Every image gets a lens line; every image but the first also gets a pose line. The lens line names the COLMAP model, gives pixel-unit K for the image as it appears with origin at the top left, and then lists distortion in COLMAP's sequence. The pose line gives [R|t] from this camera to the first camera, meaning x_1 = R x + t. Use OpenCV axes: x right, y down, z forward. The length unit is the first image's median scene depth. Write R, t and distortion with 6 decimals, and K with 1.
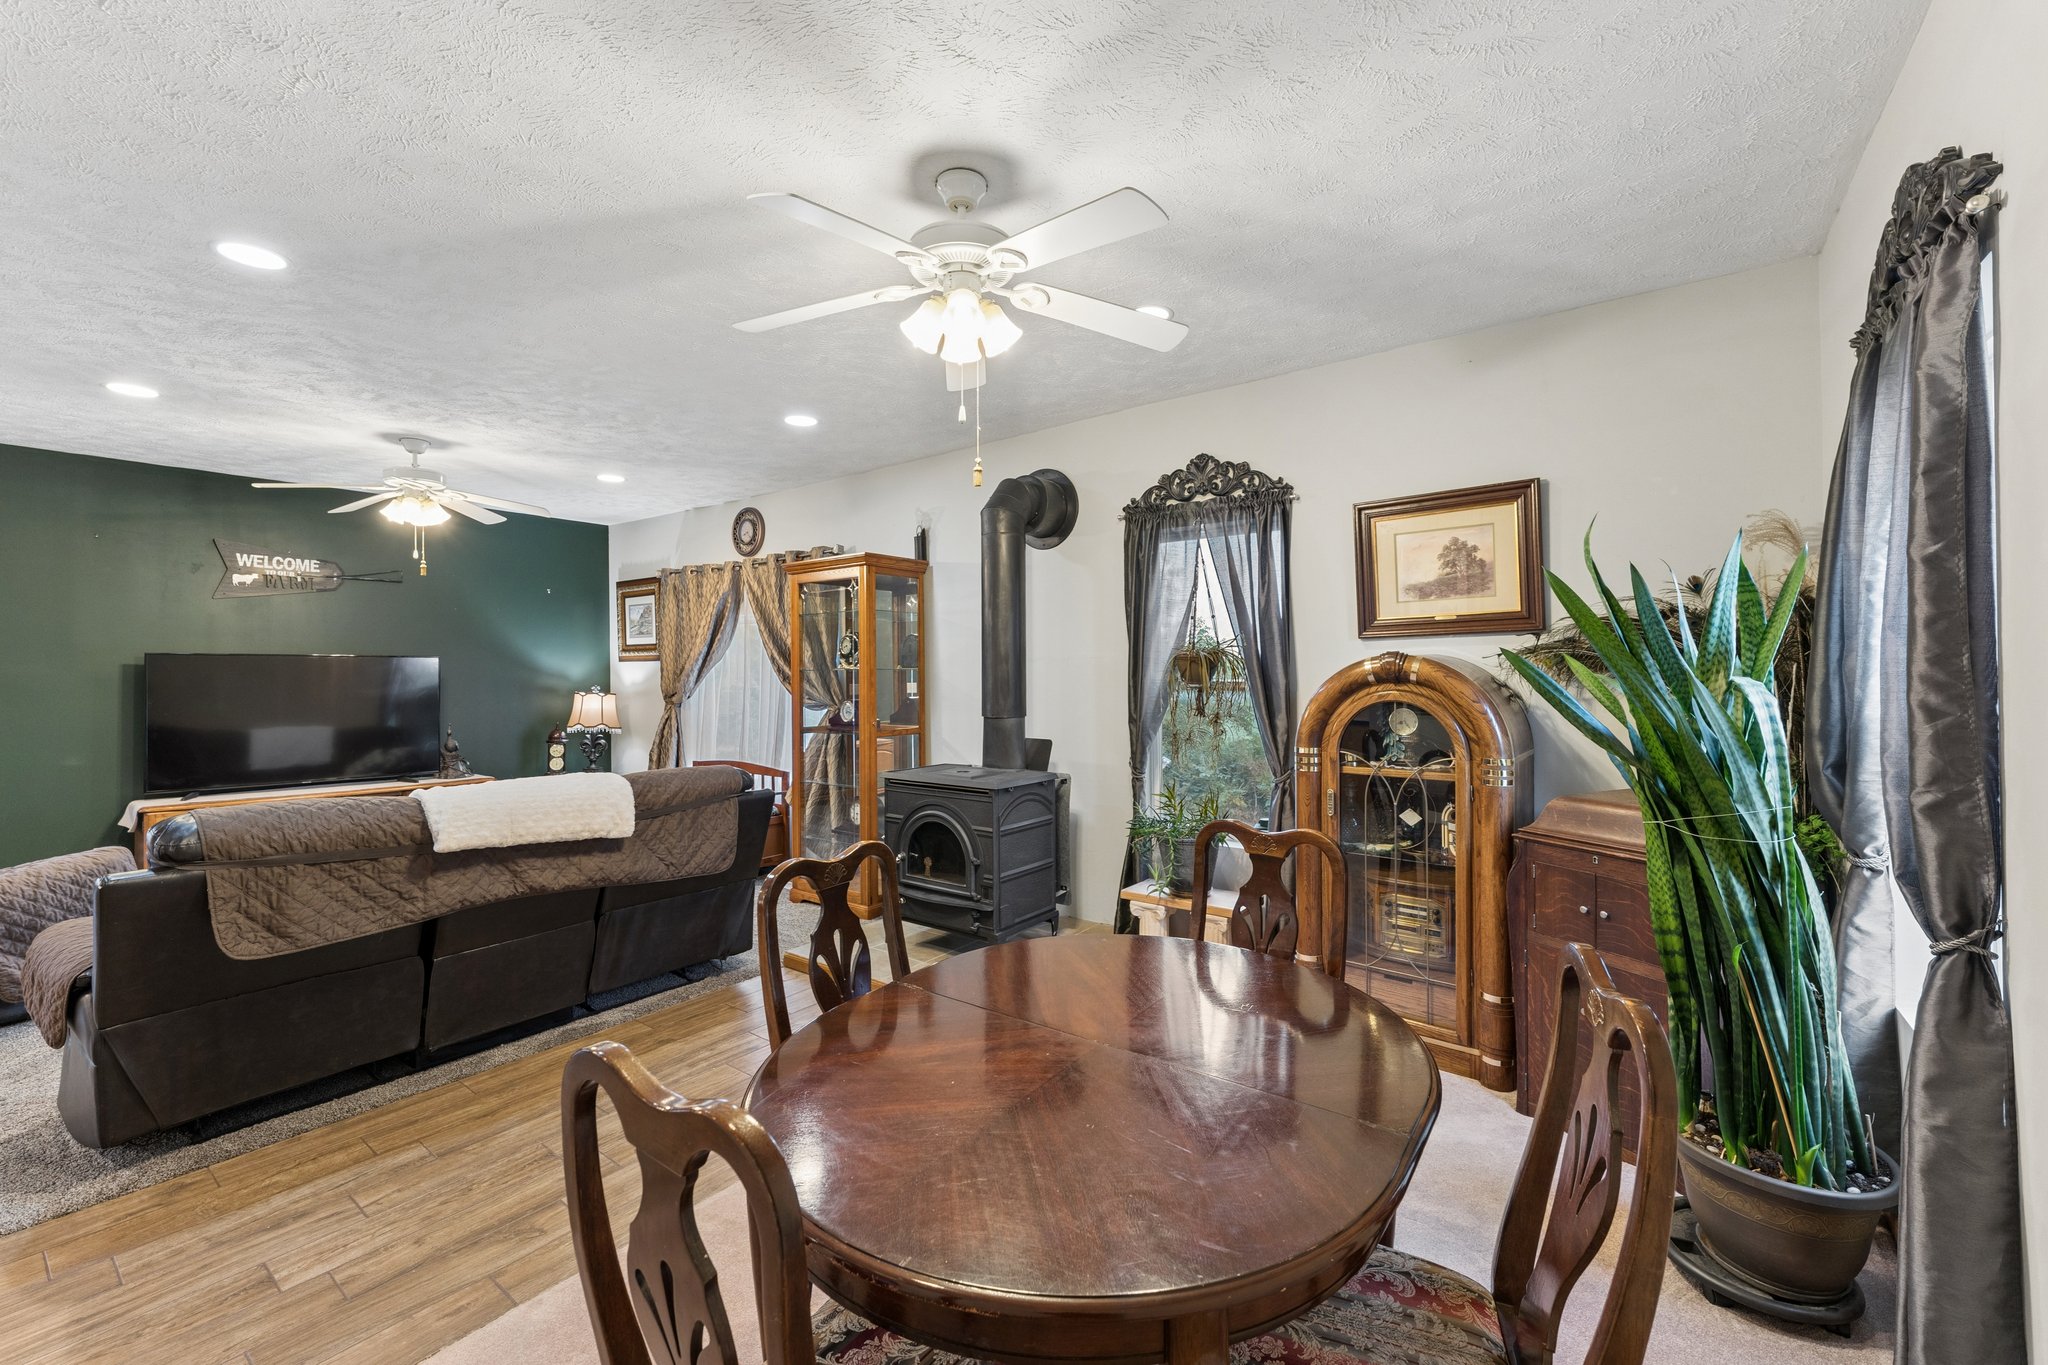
lens RADIAL K [[841.3, 0, 1017.9], [0, 841.3, 678.8], [0, 0, 1]] dist [0.002573, -0.000075]
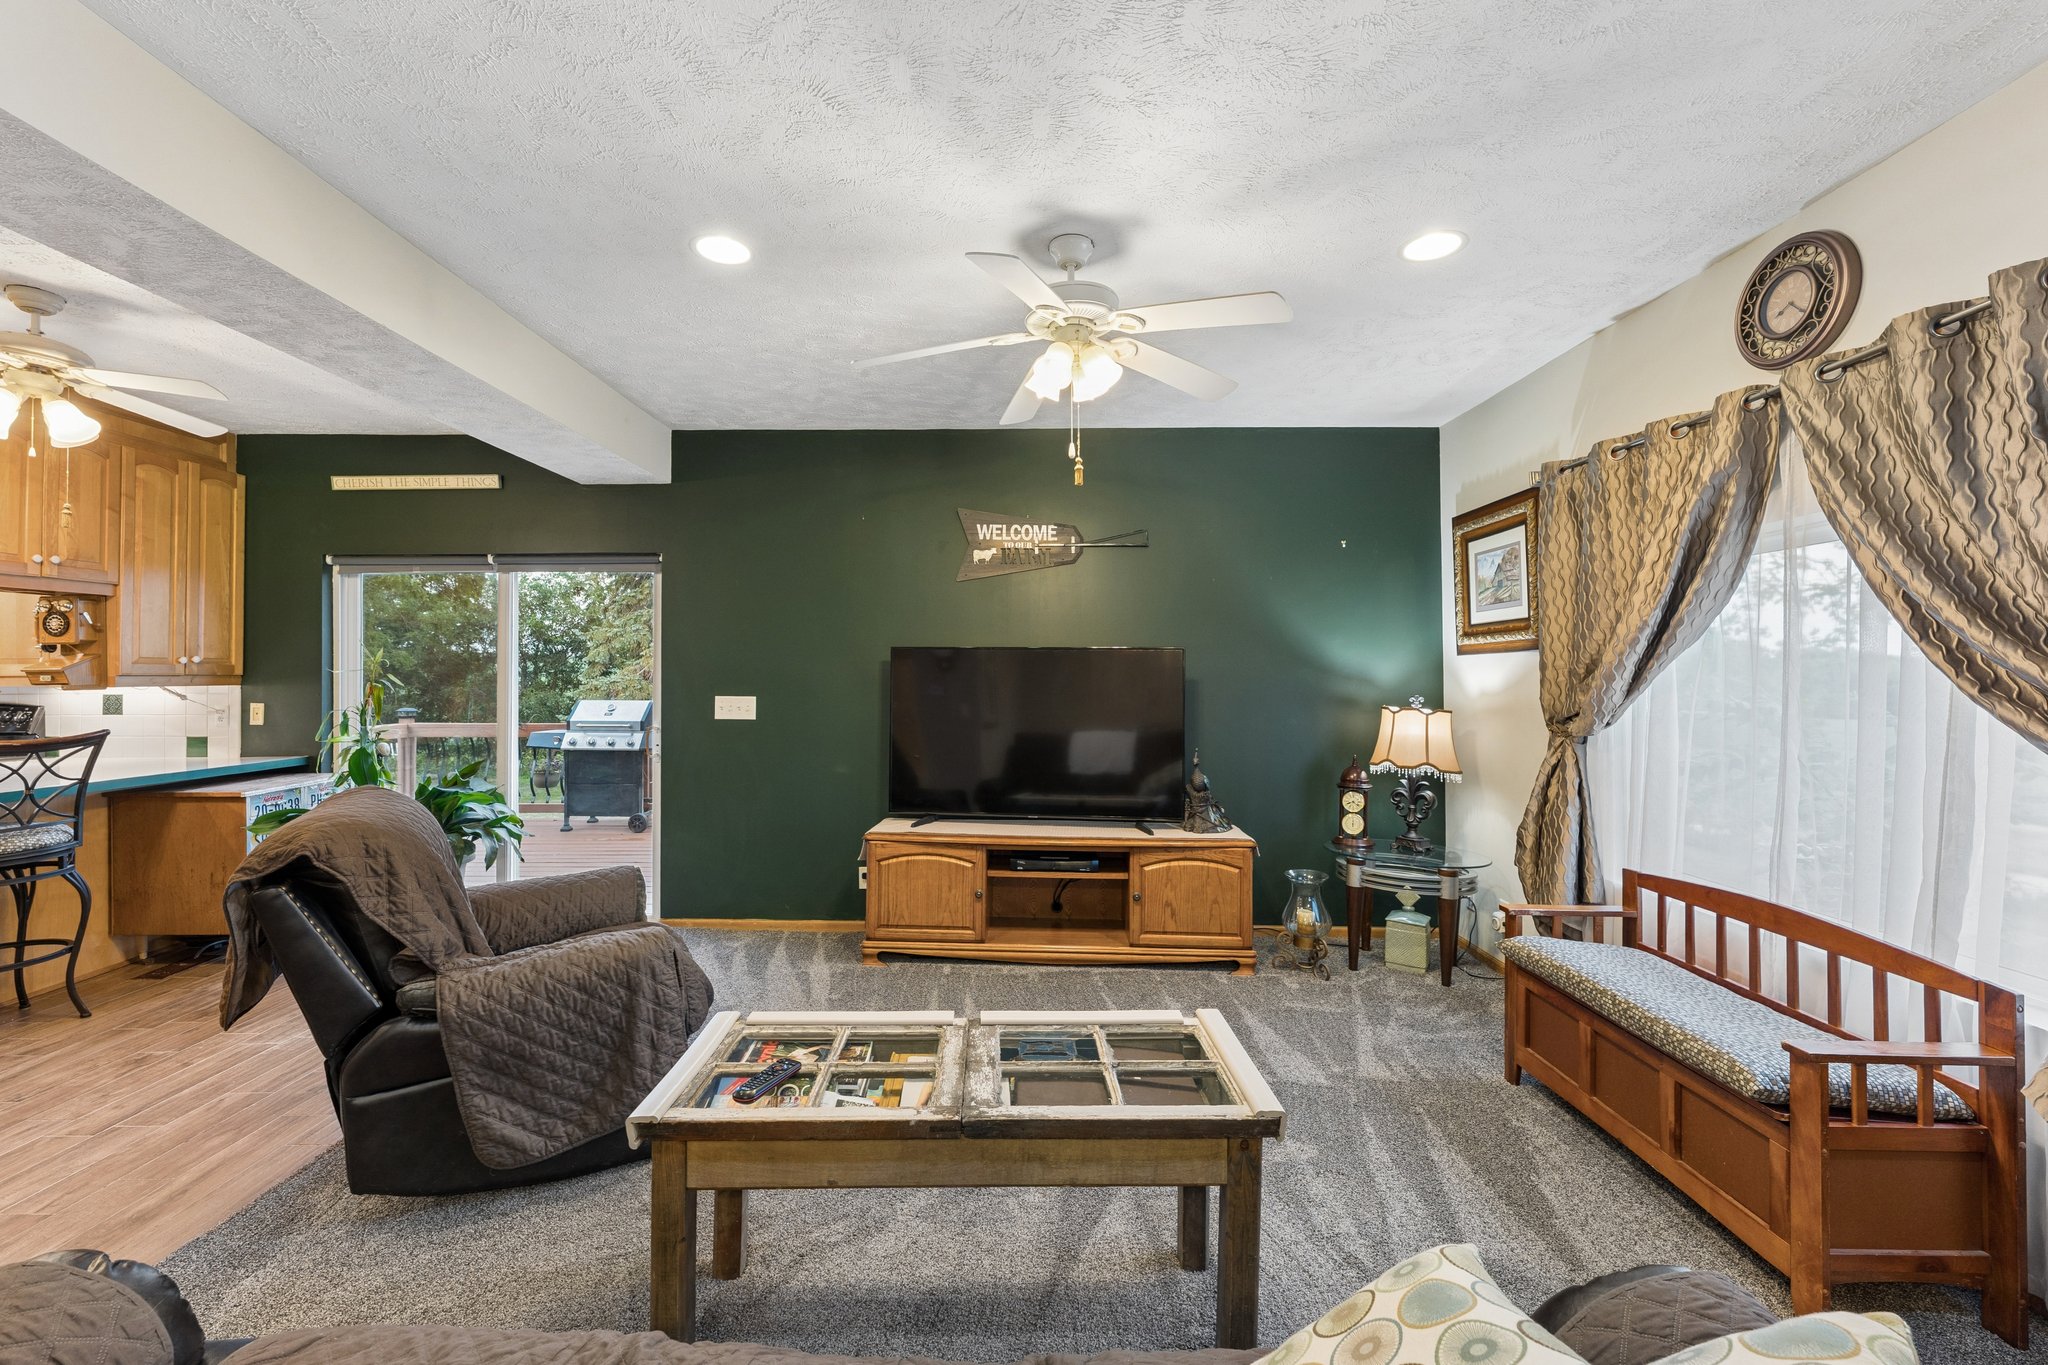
lens RADIAL K [[841.3, 0, 1017.5], [0, 841.3, 653.2], [0, 0, 1]] dist [0.002573, -0.000075]
pose [[0.594037, -0.020400, -0.804179, -0.217522], [-0.012776, 0.999313, -0.034787, 0.002742], [0.804336, 0.030939, 0.593368, 0.476792]]
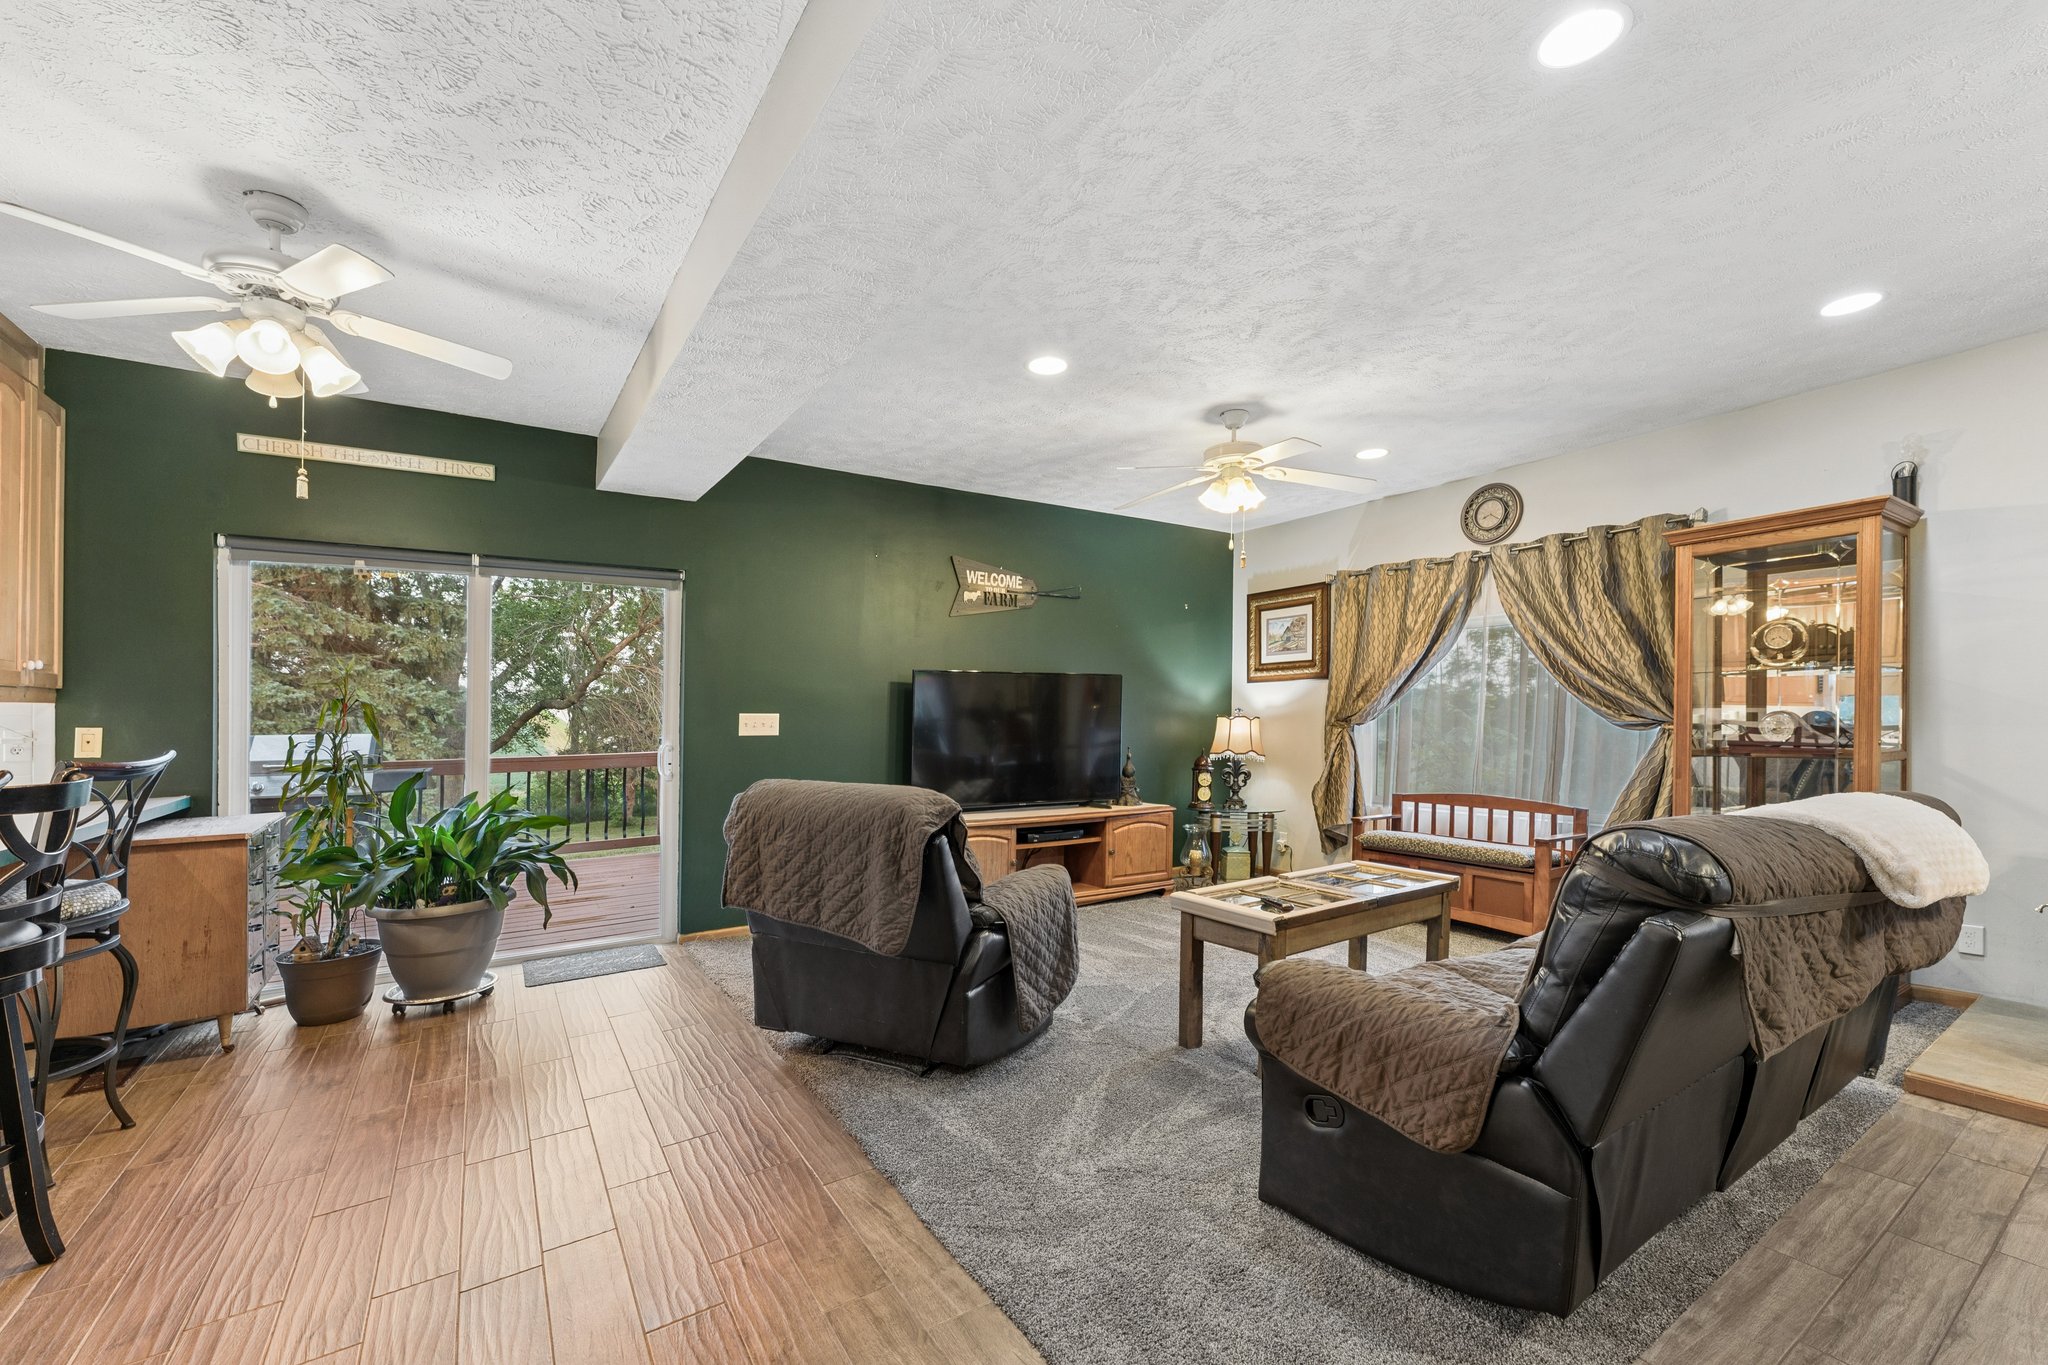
lens RADIAL K [[841.3, 0, 1032.6], [0, 841.3, 722.3], [0, 0, 1]] dist [0.002573, -0.000075]
pose [[0.945031, -0.003215, -0.326964, -0.458142], [0.002248, 0.999992, -0.003336, 0.028383], [0.326972, 0.002417, 0.945031, 0.079422]]
